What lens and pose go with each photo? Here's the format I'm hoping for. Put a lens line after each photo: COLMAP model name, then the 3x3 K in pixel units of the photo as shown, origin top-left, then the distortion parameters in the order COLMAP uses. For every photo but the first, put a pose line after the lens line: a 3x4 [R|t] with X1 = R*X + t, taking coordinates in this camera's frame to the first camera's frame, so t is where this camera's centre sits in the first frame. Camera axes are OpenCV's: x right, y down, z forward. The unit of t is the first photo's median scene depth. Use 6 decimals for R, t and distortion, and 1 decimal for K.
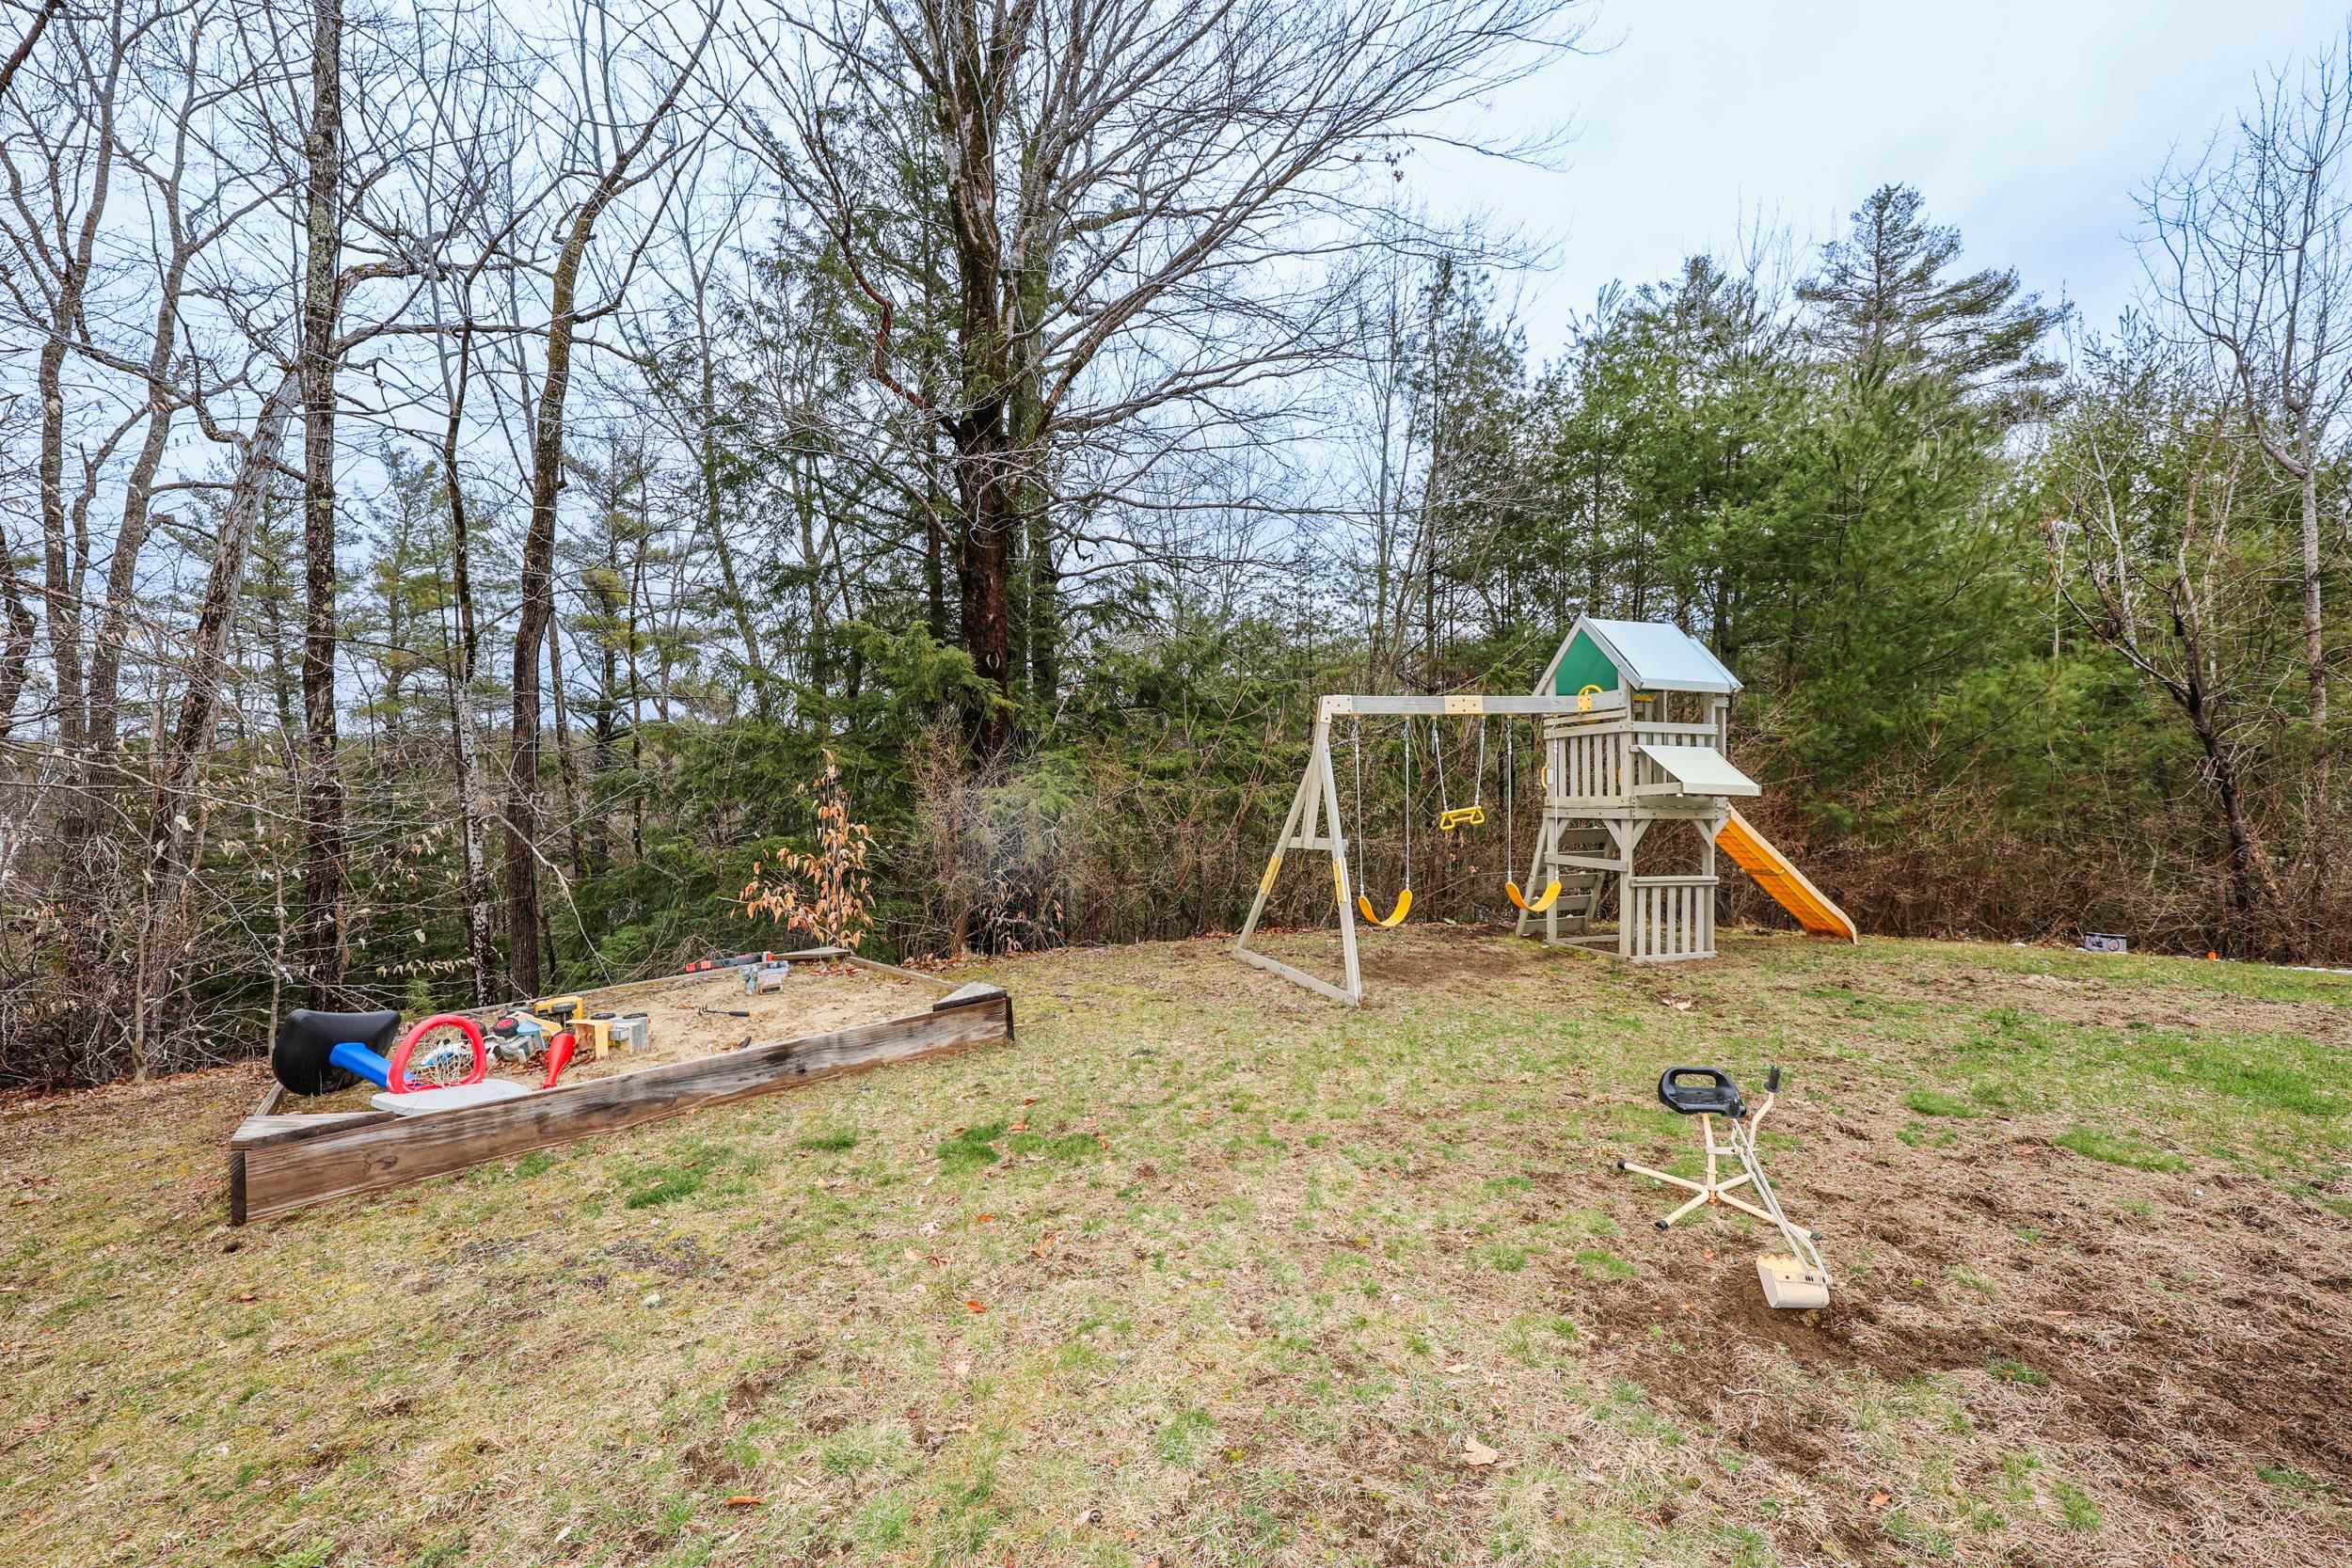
lens RADIAL K [[961.5, 0, 1175.4], [0, 961.5, 795.4], [0, 0, 1]] dist [-0.009874, 0.000065]
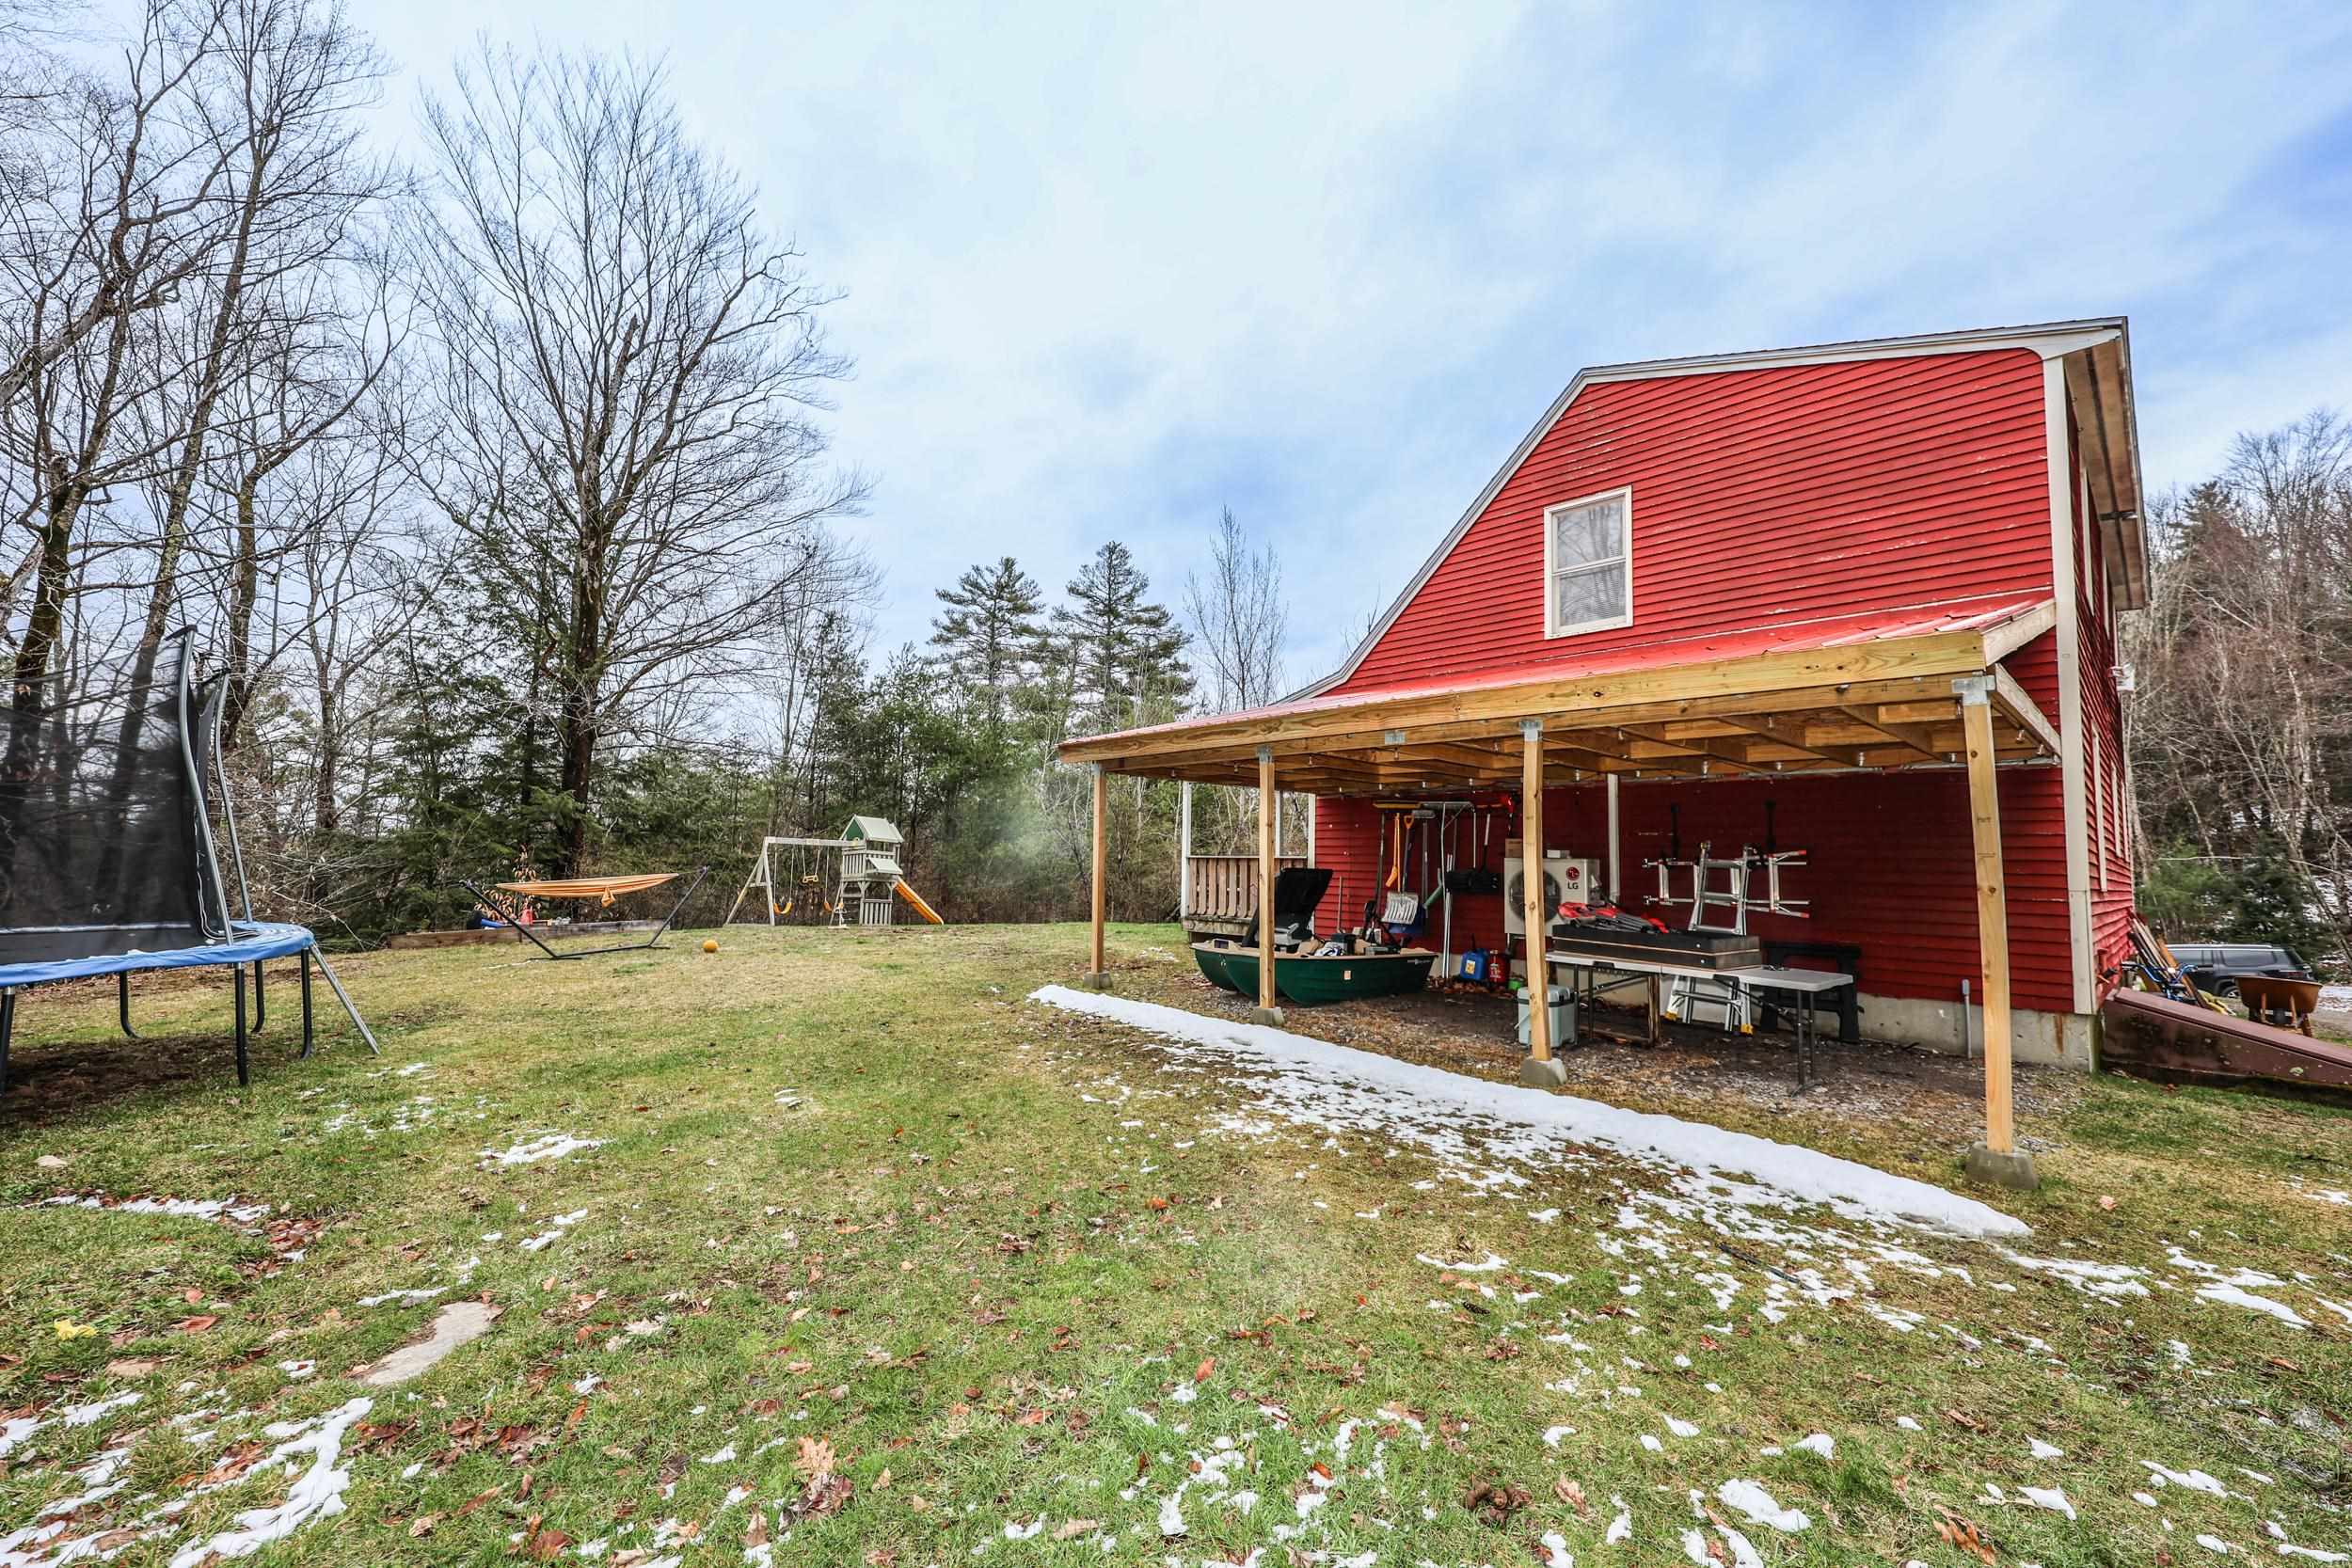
lens RADIAL K [[961.5, 0, 1175.4], [0, 961.5, 795.4], [0, 0, 1]] dist [-0.009874, 0.000065]
pose [[0.817807, 0.082653, 0.569526, -0.230285], [-0.007374, 0.991057, -0.133238, 0.070920], [-0.575445, 0.104763, 0.811103, -0.973531]]
